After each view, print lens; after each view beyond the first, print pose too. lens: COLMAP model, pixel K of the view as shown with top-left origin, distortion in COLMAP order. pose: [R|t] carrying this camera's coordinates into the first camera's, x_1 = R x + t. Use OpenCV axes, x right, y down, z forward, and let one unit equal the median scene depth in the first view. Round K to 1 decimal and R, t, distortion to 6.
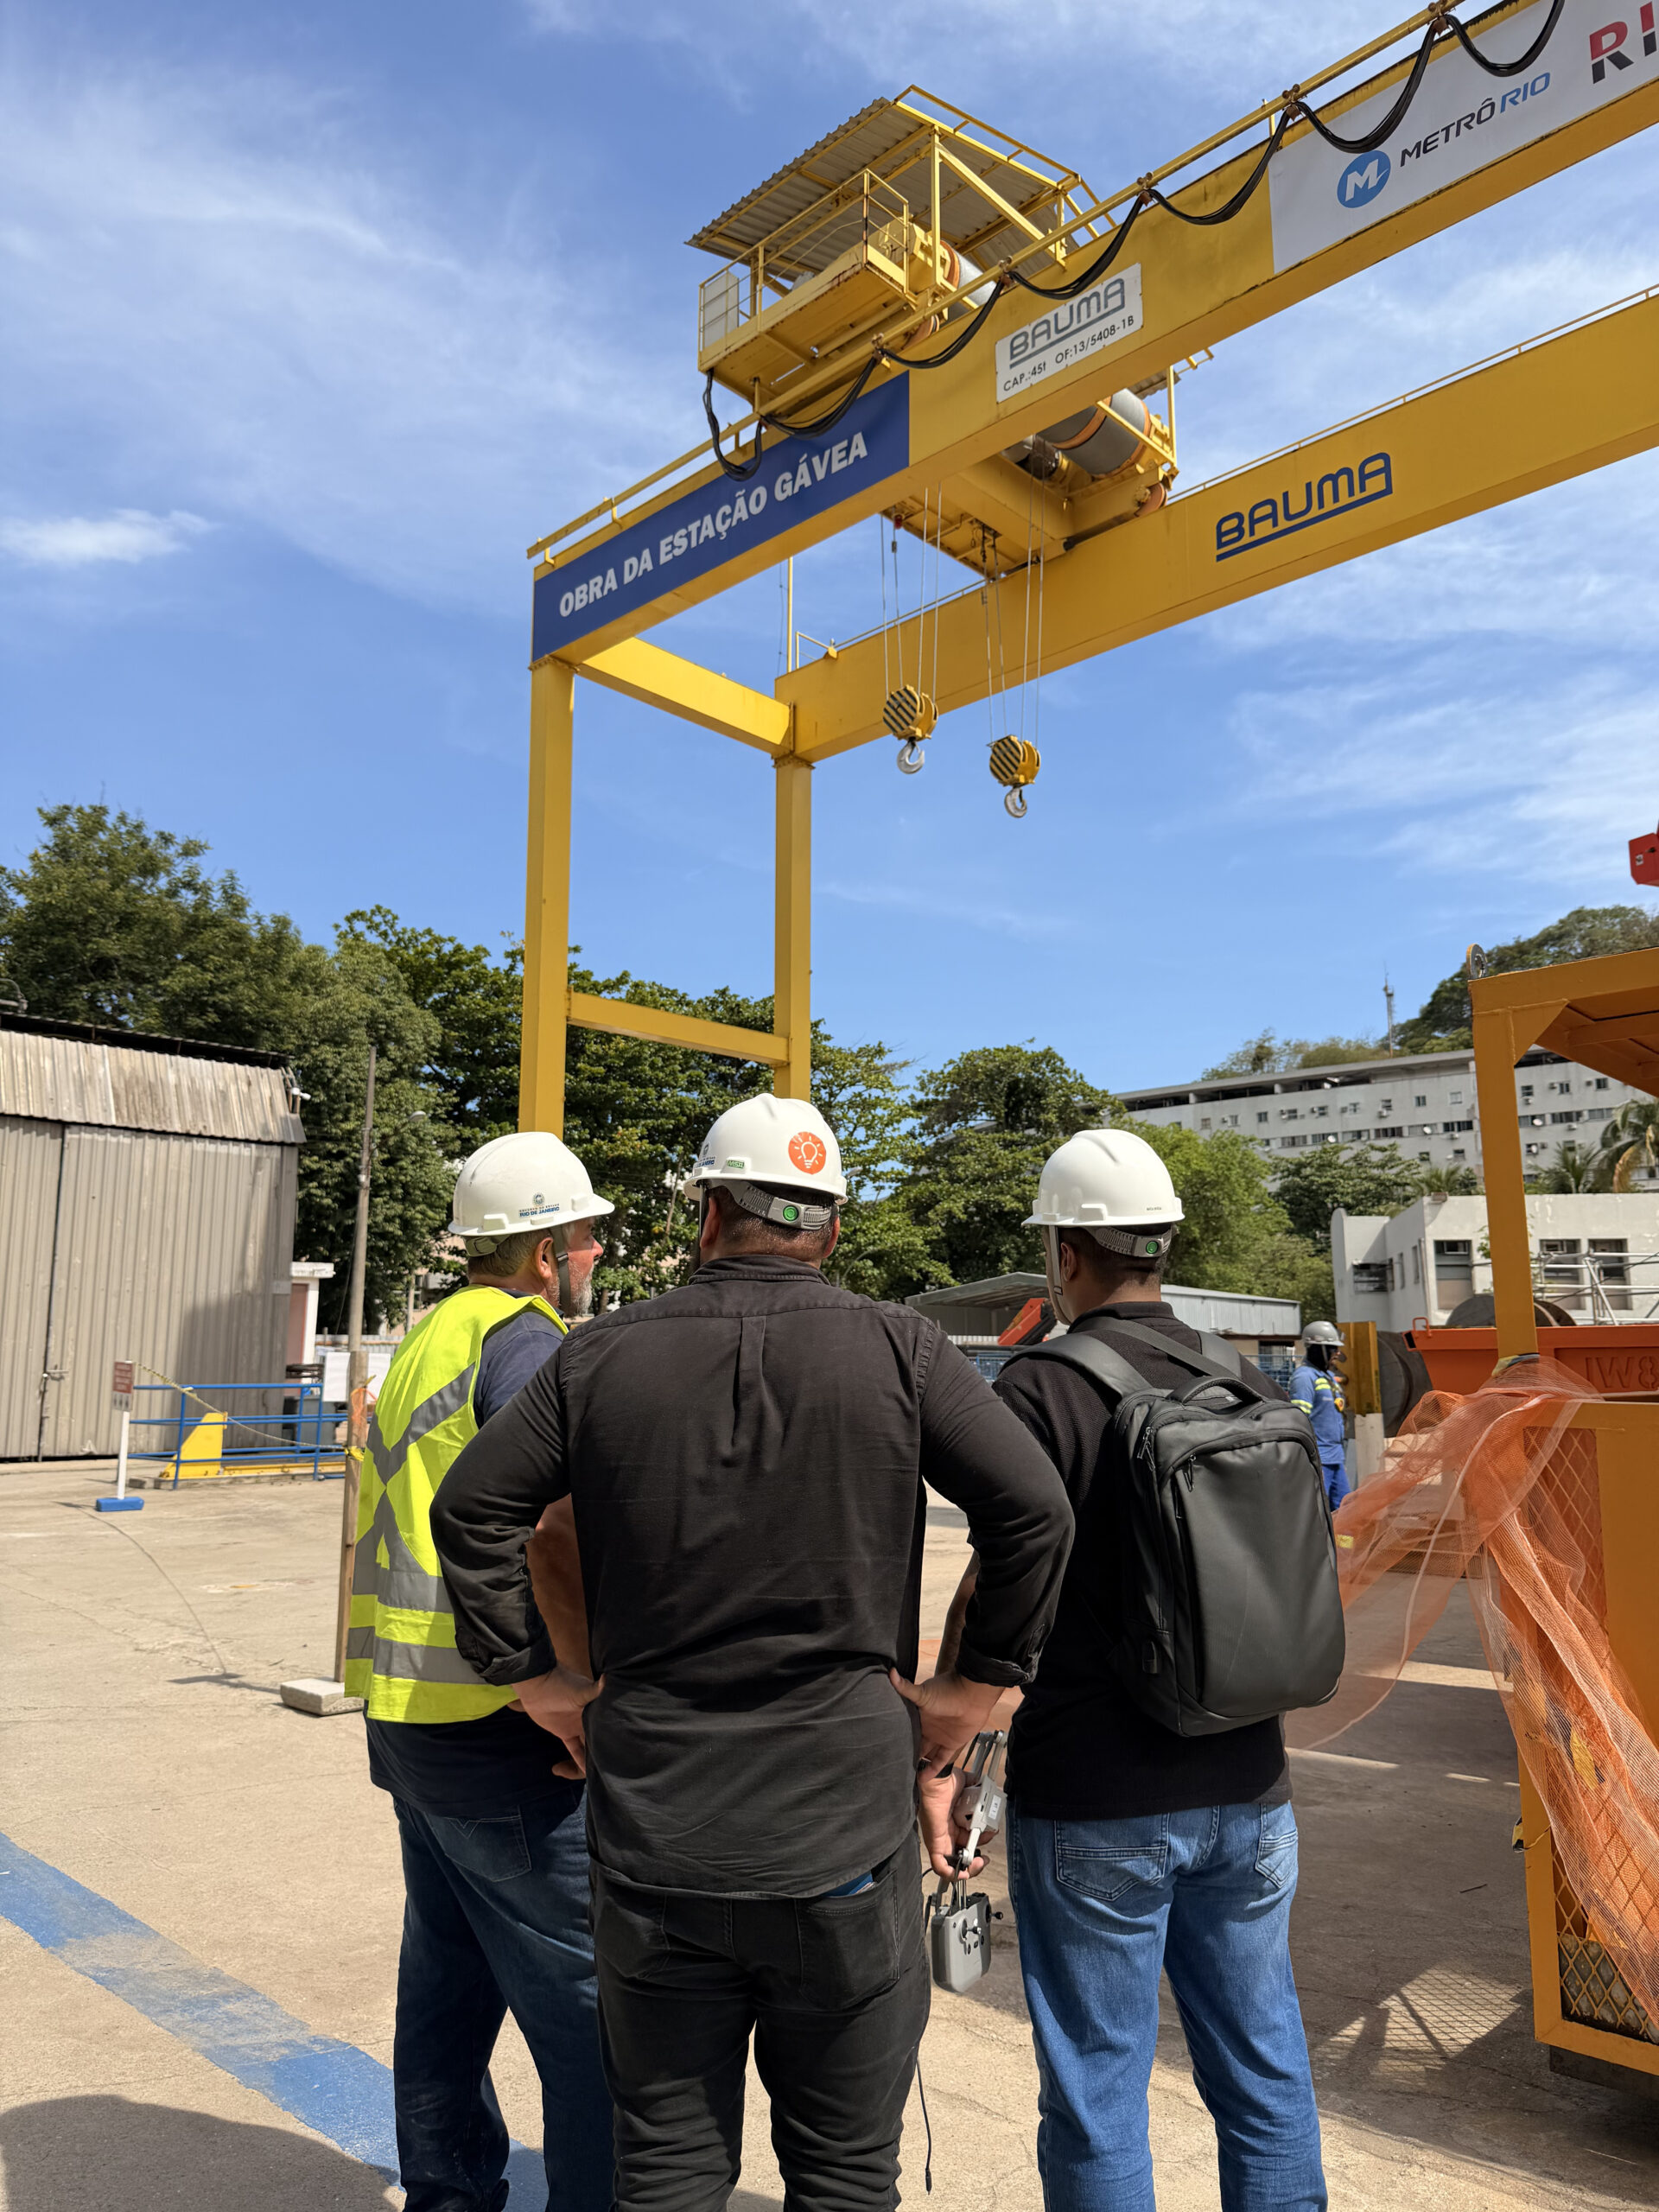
lens RADIAL K [[1550.7, 0, 830.2], [0, 1550.7, 1106.8], [0, 0, 1]] dist [-0.009977, -0.001753]
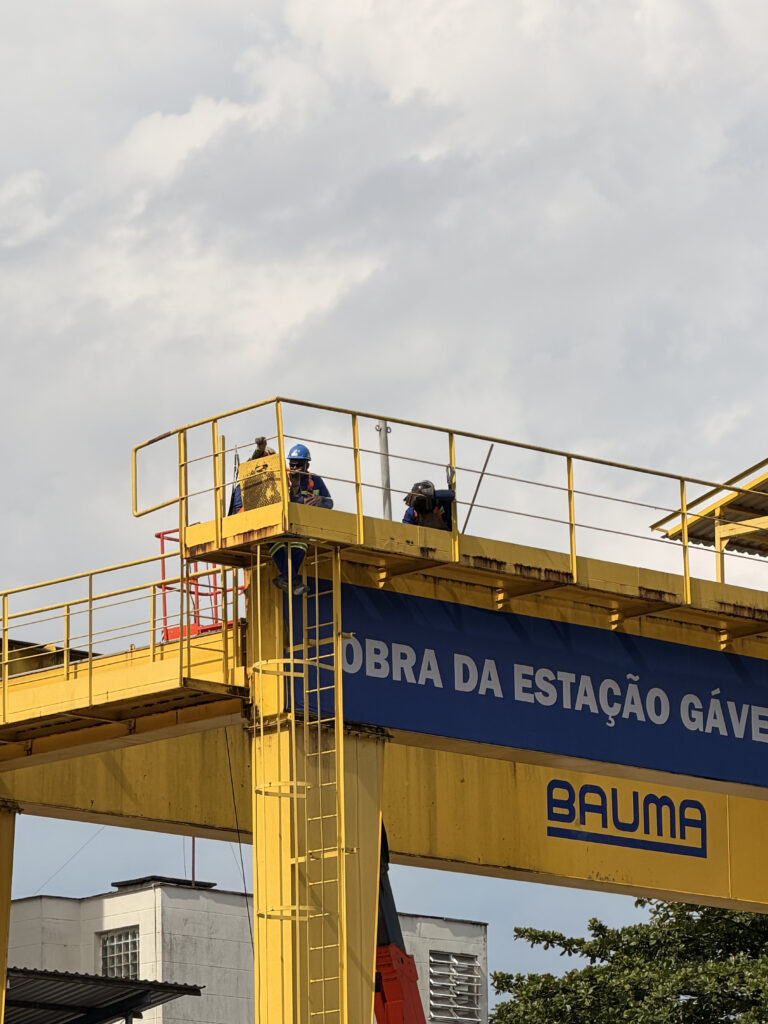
lens RADIAL K [[5764.1, 0, 384.0], [0, 5764.1, 512.0], [0, 0, 1]] dist [-0.107791, 0.000000]
pose [[0.050565, 0.216458, 0.974982, -2.681645], [-0.148272, 0.967039, -0.207005, 0.103038], [-0.987653, -0.134095, 0.080993, 0.897613]]
